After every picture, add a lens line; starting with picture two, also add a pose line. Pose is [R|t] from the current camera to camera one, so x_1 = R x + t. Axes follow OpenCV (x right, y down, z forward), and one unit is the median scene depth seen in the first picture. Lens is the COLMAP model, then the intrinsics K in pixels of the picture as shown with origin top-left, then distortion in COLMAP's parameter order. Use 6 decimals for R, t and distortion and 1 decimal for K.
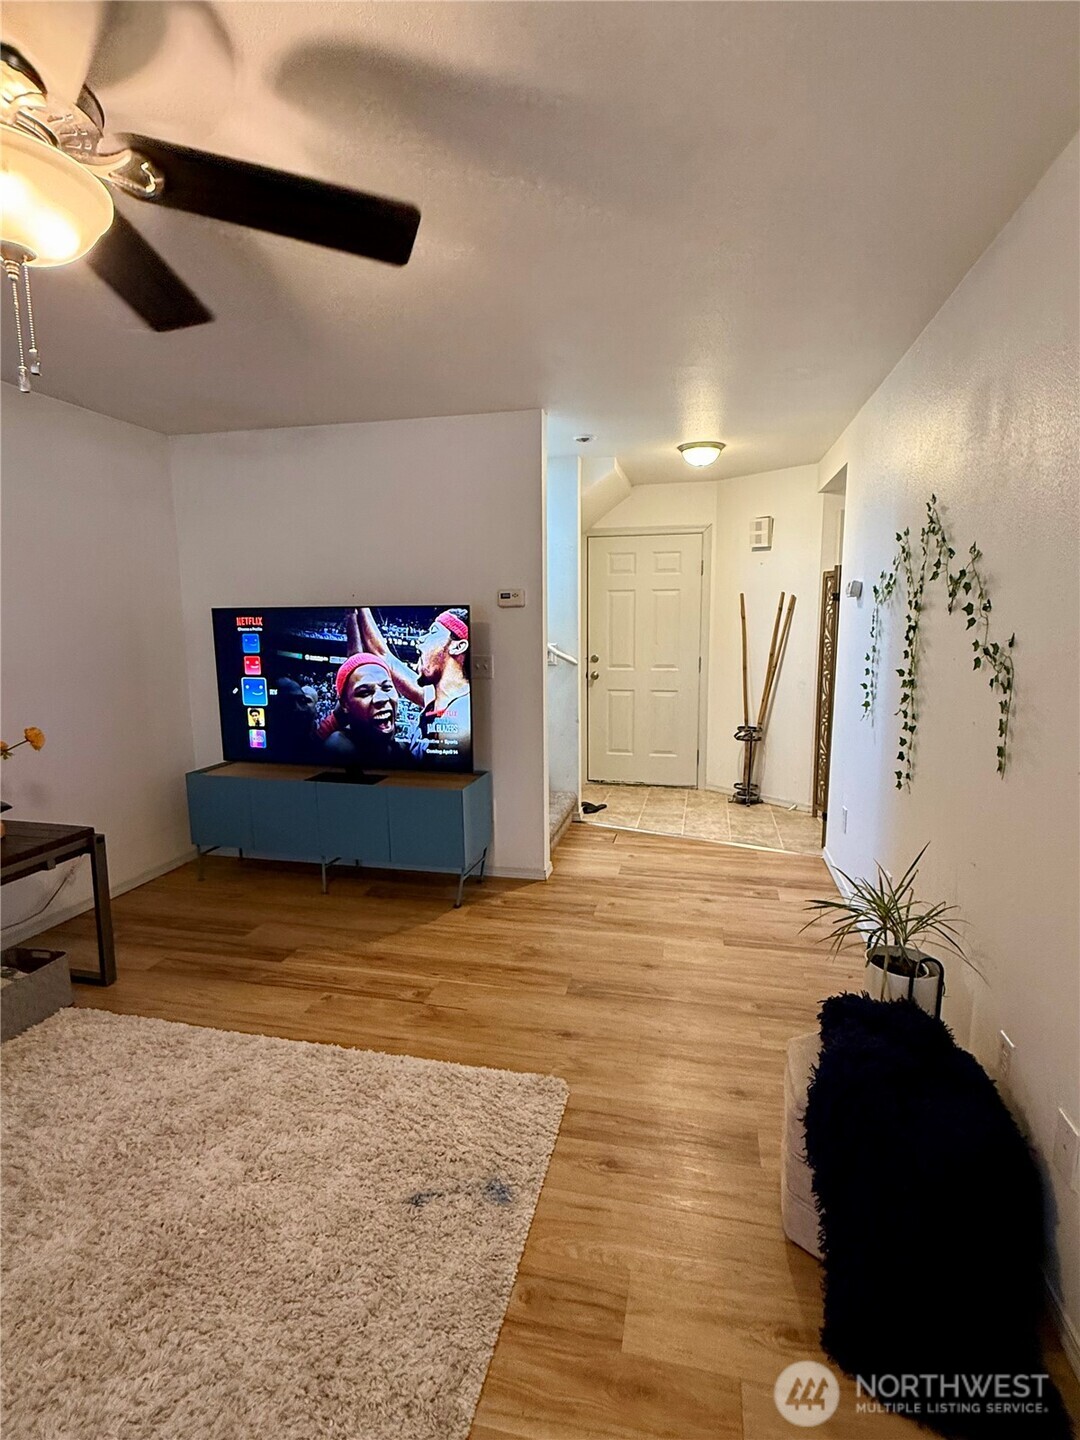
lens RADIAL K [[706.6, 0, 540.0], [0, 706.6, 720.0], [0, 0, 1]] dist [0.000160, 0.000002]
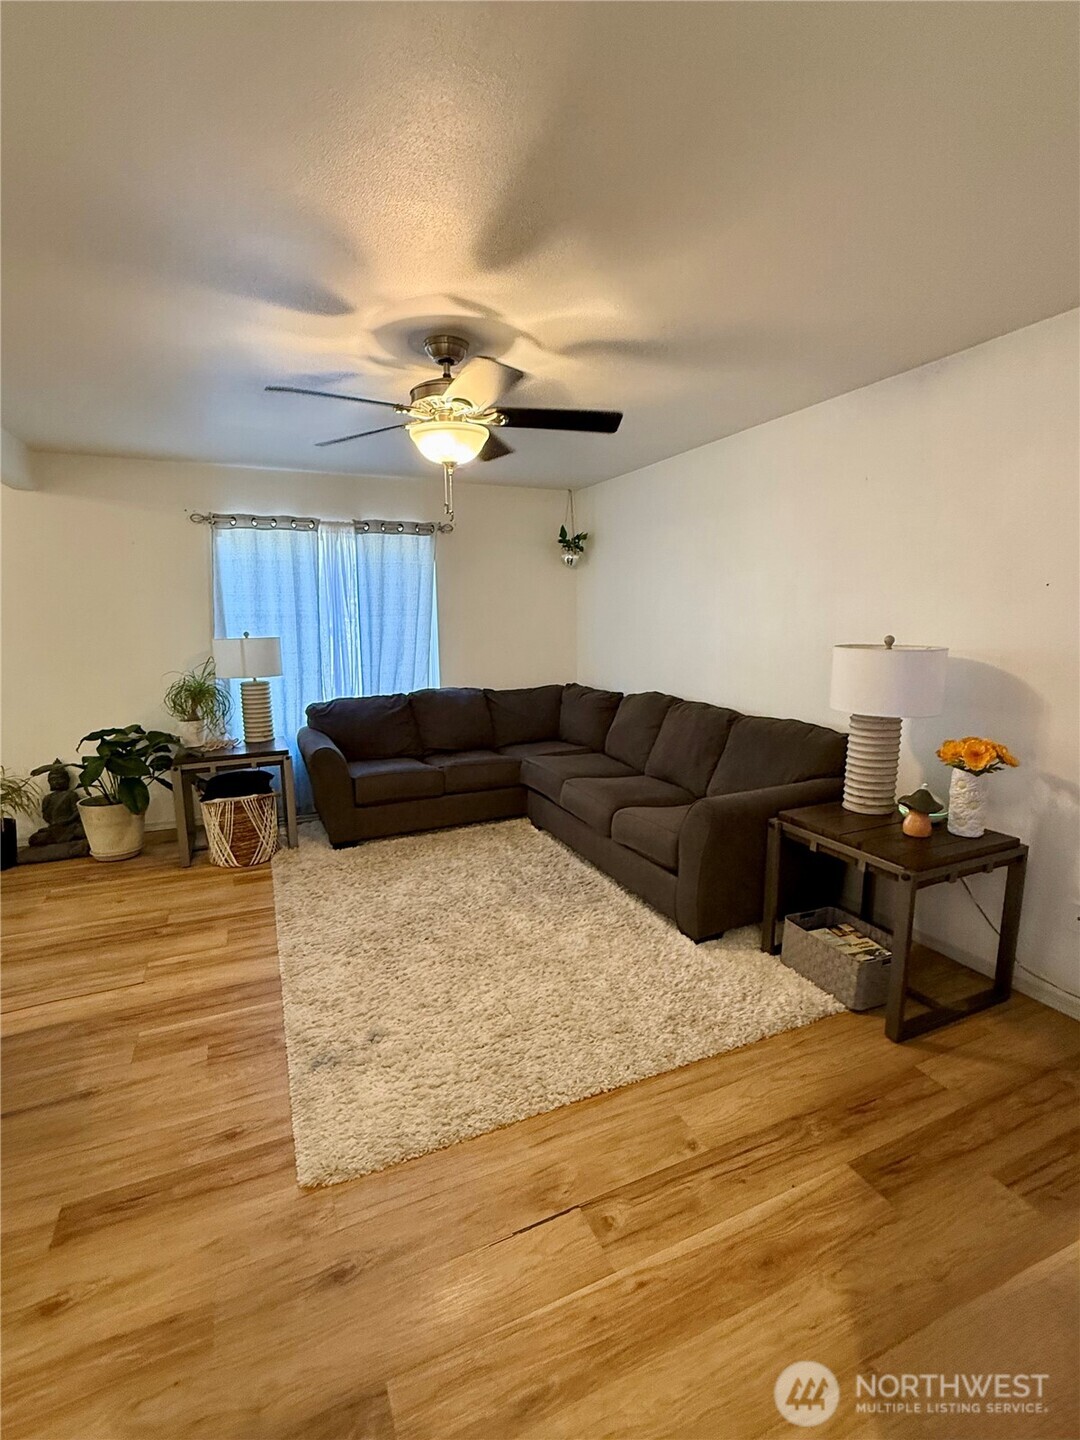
lens RADIAL K [[678.1, 0, 539.0], [0, 678.1, 724.5], [0, 0, 1]] dist [-0.016577, -0.000047]
pose [[-0.802215, 0.113539, -0.586140, 0.166235], [-0.080330, 0.952298, 0.294409, -0.191214], [0.591607, 0.283263, -0.754827, 1.240638]]
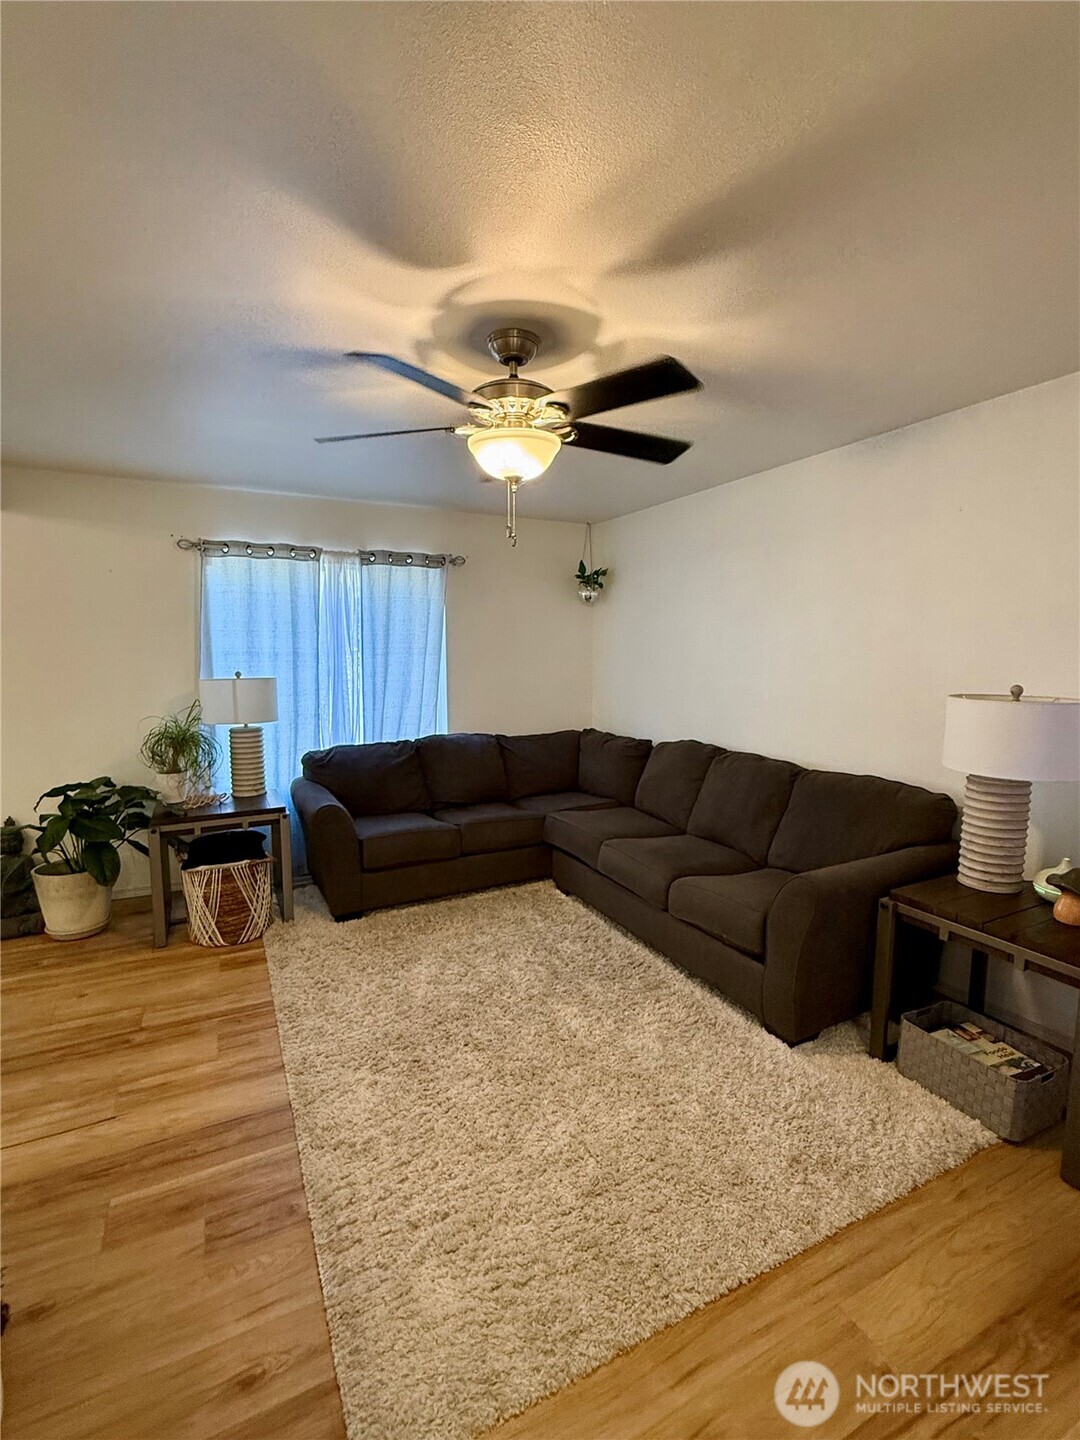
lens RADIAL K [[681.0, 0, 540.0], [0, 681.0, 720.0], [0, 0, 1]] dist [-0.008949, 0.000732]
pose [[-0.774395, 0.073712, -0.628394, 0.171933], [-0.095279, 0.968278, 0.230997, -0.163874], [0.625487, 0.238756, -0.742806, 1.037126]]
